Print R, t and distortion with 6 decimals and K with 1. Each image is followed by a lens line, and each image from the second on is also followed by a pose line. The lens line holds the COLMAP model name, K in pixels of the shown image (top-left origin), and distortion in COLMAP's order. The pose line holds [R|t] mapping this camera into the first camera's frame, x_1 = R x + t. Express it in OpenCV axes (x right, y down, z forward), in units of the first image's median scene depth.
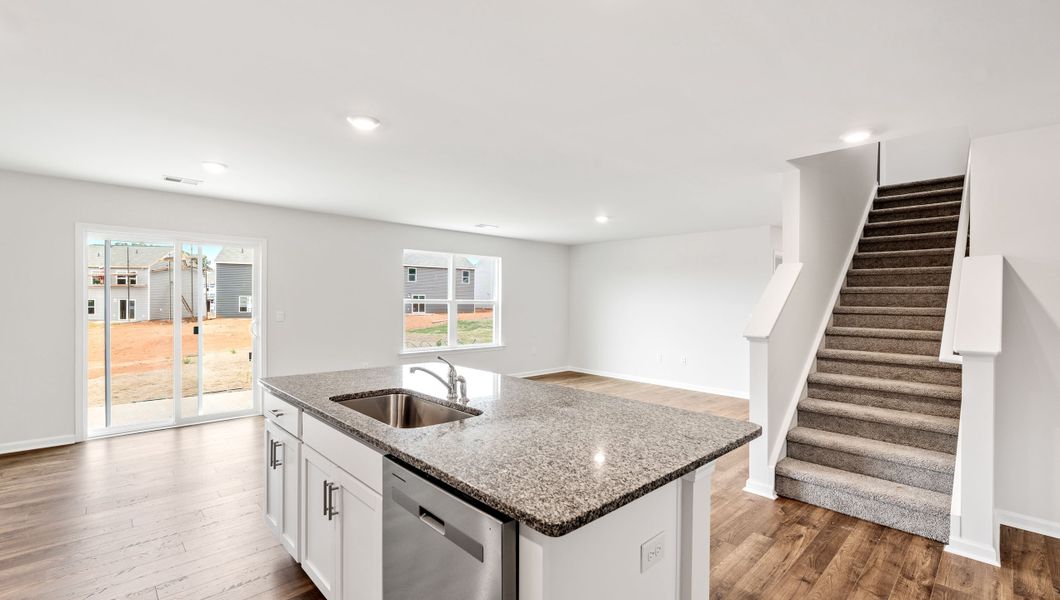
lens RADIAL K [[460.2, 0, 526.1], [0, 460.2, 303.0], [0, 0, 1]] dist [-0.002818, -0.000352]
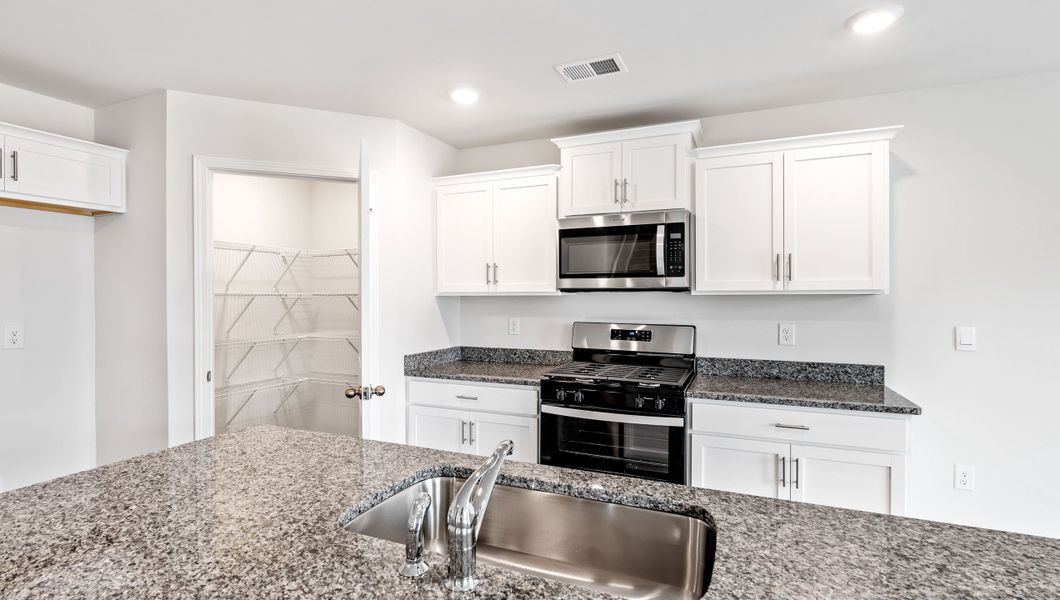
lens RADIAL K [[499.8, 0, 526.2], [0, 499.8, 301.8], [0, 0, 1]] dist [-0.003137, 0.000389]
pose [[-0.922284, -0.005863, -0.386468, -0.075168], [-0.011321, 0.999866, 0.011848, -0.011999], [0.386346, 0.015303, -0.922227, 1.711083]]
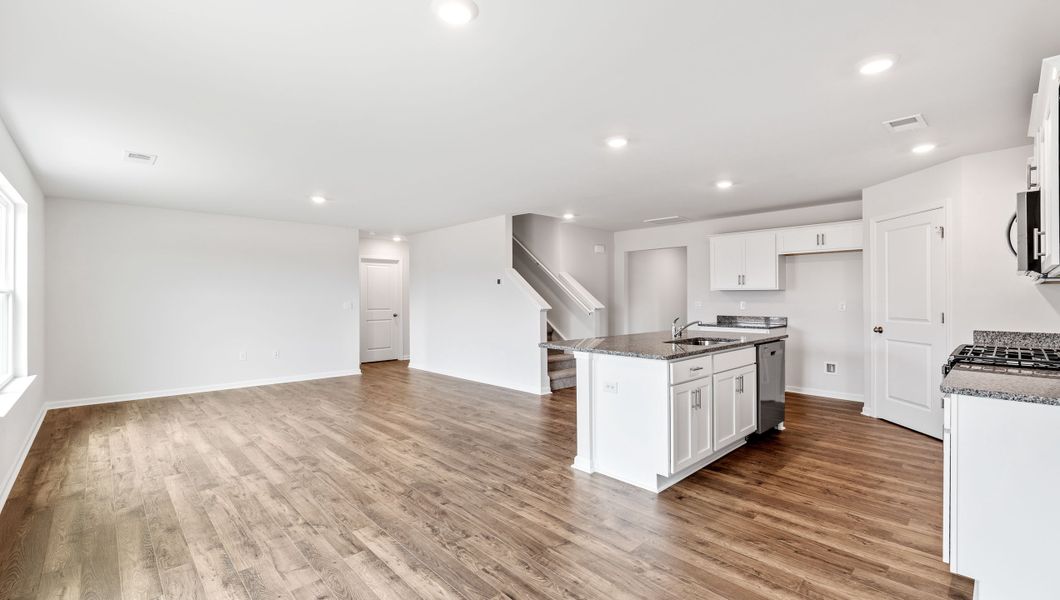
lens RADIAL K [[460.2, 0, 532.5], [0, 460.2, 293.4], [0, 0, 1]] dist [-0.002818, -0.000352]
pose [[-0.001762, -0.000855, 0.999998, -2.552721], [0.008360, 0.999965, 0.000870, 0.012354], [-0.999964, 0.008362, -0.001754, 1.978742]]
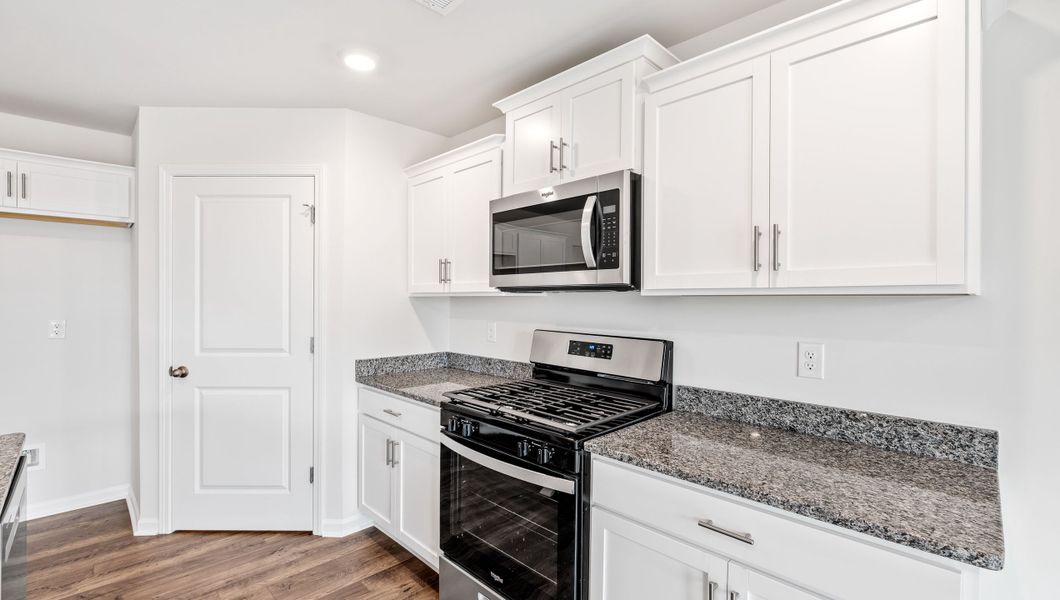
lens RADIAL K [[460.2, 0, 525.7], [0, 460.2, 301.4], [0, 0, 1]] dist [-0.002818, -0.000352]
pose [[-0.999703, -0.014047, -0.019893, -0.911008], [-0.014264, 0.999840, 0.010809, -0.014988], [0.019738, 0.011090, -0.999744, 1.439017]]
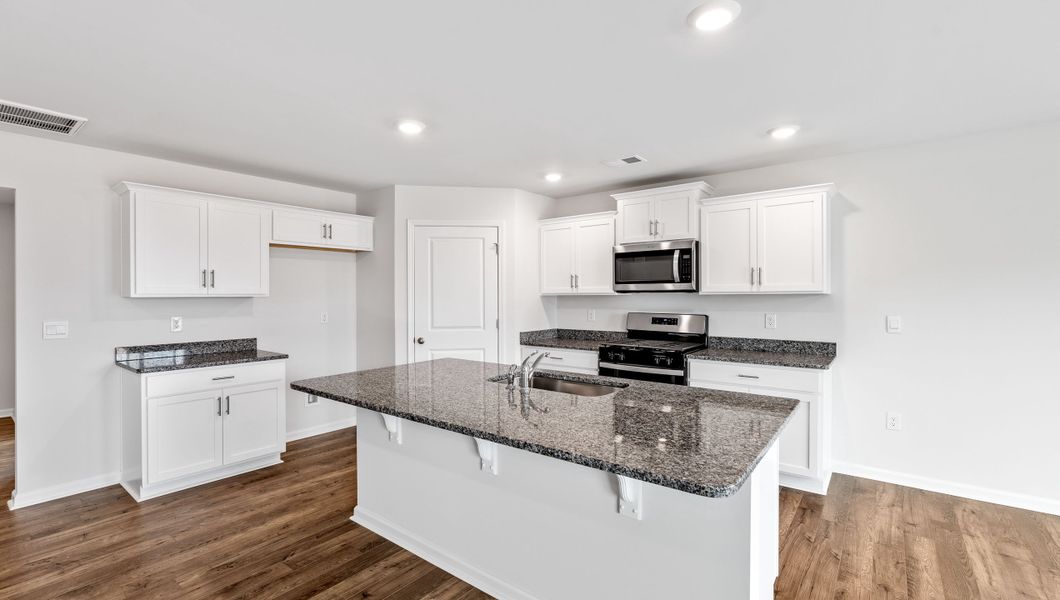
lens RADIAL K [[460.2, 0, 524.4], [0, 460.2, 297.1], [0, 0, 1]] dist [-0.002818, -0.000352]
pose [[-0.989941, -0.005381, -0.141380, -0.009561], [-0.006674, 0.999940, 0.008669, -0.022420], [0.141325, 0.009526, -0.989917, 2.559940]]
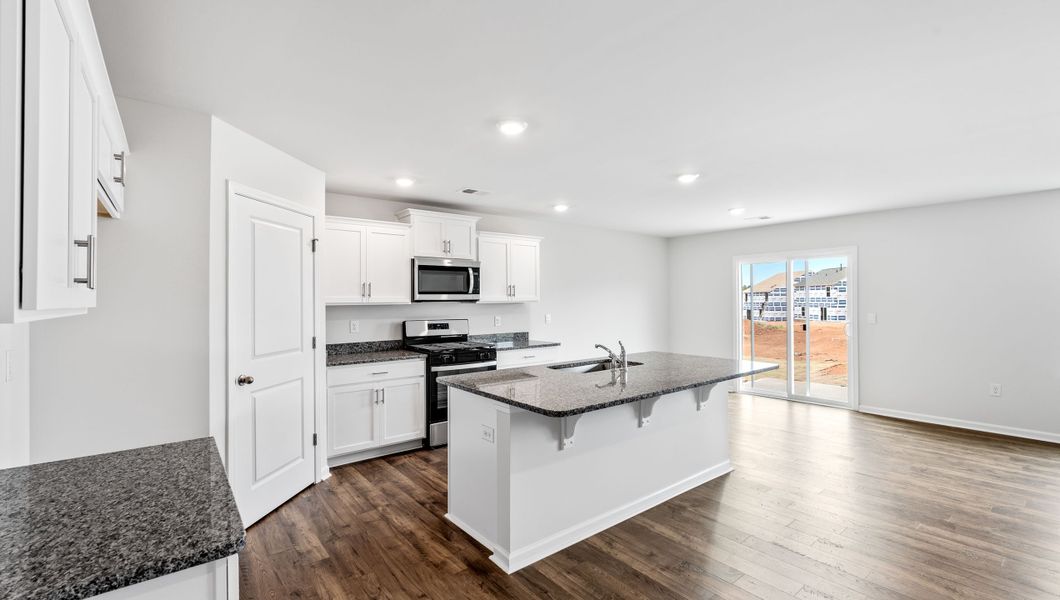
lens RADIAL K [[460.2, 0, 532.2], [0, 460.2, 300.4], [0, 0, 1]] dist [-0.002818, -0.000352]
pose [[-0.085395, -0.009409, -0.996303, 1.725294], [0.001214, 0.999954, -0.009547, -0.010927], [0.996346, -0.002025, -0.085380, 1.045951]]
